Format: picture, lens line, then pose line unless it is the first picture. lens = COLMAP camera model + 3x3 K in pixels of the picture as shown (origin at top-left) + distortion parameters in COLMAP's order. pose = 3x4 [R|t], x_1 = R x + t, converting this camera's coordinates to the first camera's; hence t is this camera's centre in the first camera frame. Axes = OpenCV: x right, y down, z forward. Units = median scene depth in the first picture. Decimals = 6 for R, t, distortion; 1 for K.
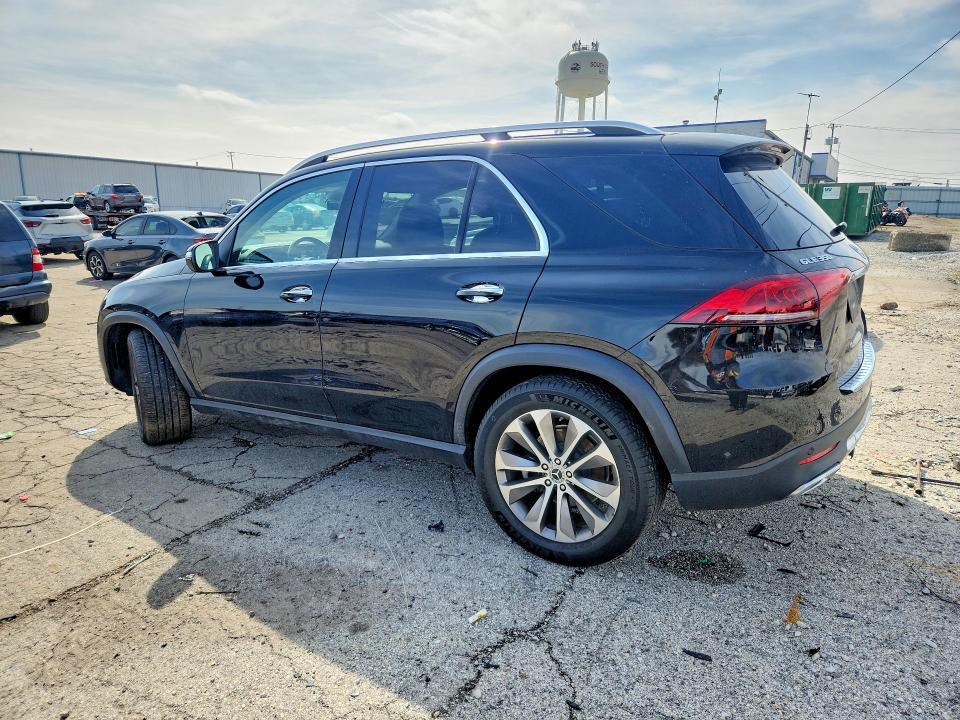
lens RADIAL K [[681.5, 0, 480.0], [0, 681.5, 360.0], [0, 0, 1]] dist [0.028348, -0.000869]
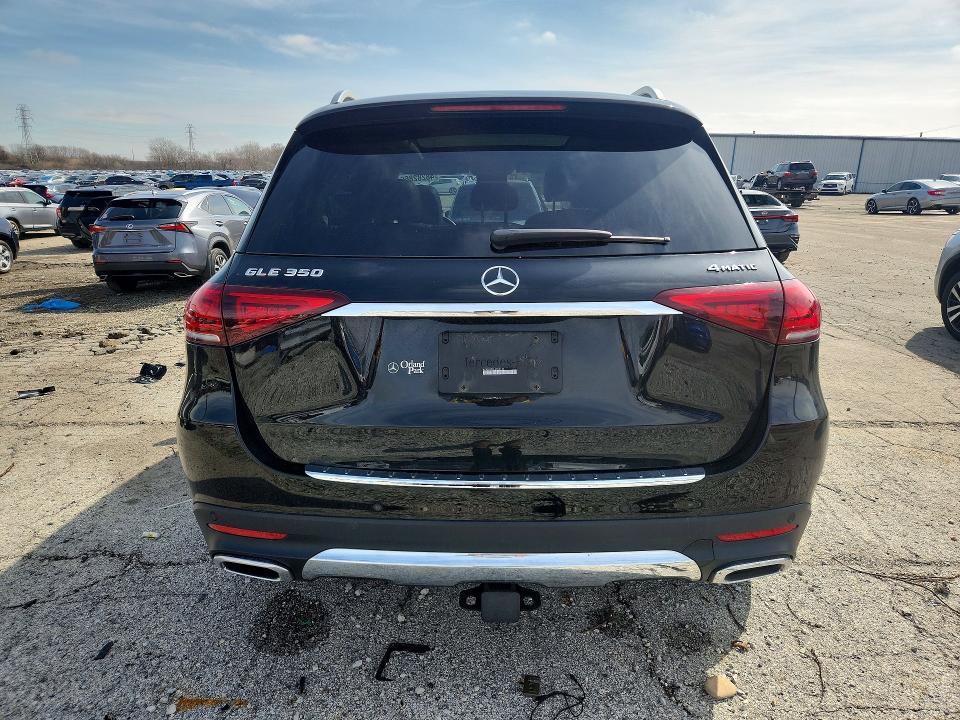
lens RADIAL K [[712.8, 0, 480.0], [0, 712.8, 360.0], [0, 0, 1]] dist [-0.005913, -0.002842]
pose [[0.499172, 0.212969, -0.839923, 0.992648], [-0.197061, 0.971827, 0.129300, -0.136967], [0.843797, 0.100973, 0.527077, 0.673864]]
